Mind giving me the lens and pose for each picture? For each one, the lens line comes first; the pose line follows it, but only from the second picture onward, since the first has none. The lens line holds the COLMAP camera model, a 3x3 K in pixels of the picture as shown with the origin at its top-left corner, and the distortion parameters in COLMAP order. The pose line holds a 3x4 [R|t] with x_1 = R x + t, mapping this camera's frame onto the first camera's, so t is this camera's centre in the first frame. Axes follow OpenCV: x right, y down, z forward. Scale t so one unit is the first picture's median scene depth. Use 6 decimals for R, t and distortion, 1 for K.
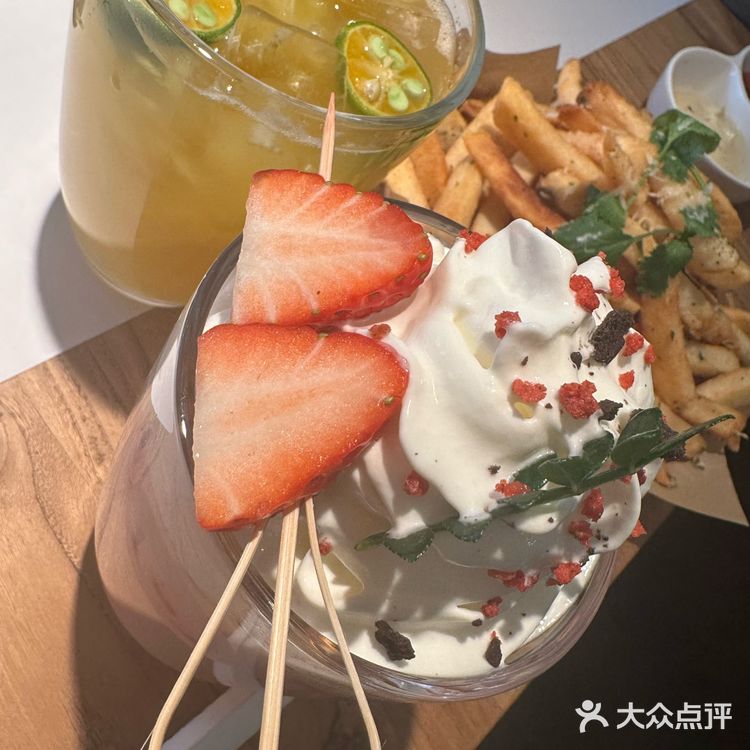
lens RADIAL K [[849.4, 0, 353.5], [0, 849.4, 375.0], [0, 0, 1]] dist [-0.011770, -0.043526]
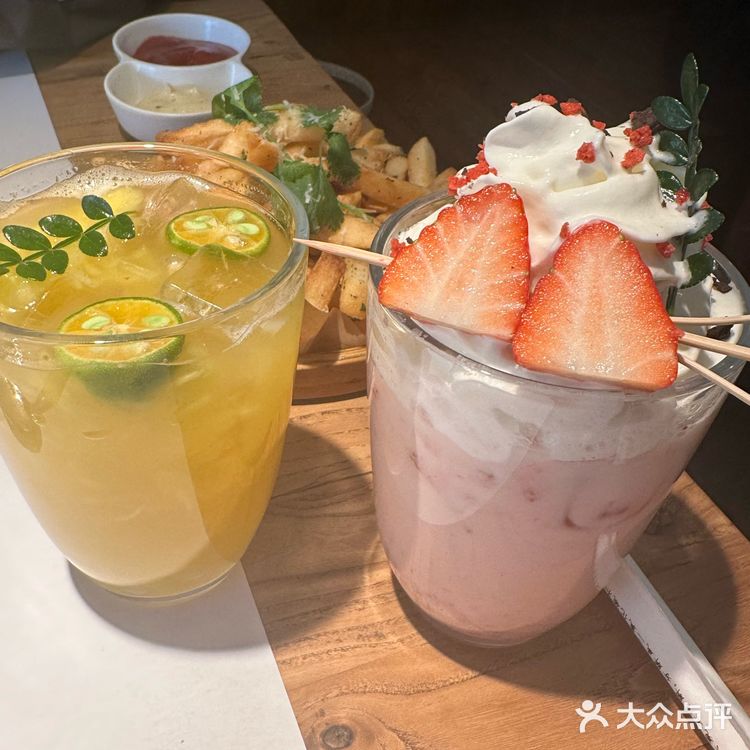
lens RADIAL K [[849.4, 0, 353.5], [0, 849.4, 375.0], [0, 0, 1]] dist [-0.011770, -0.043526]
pose [[0.305680, -0.883690, 0.354473, -0.400310], [0.895820, 0.393063, 0.207383, -0.286644], [-0.322593, 0.254151, 0.911779, -0.056454]]
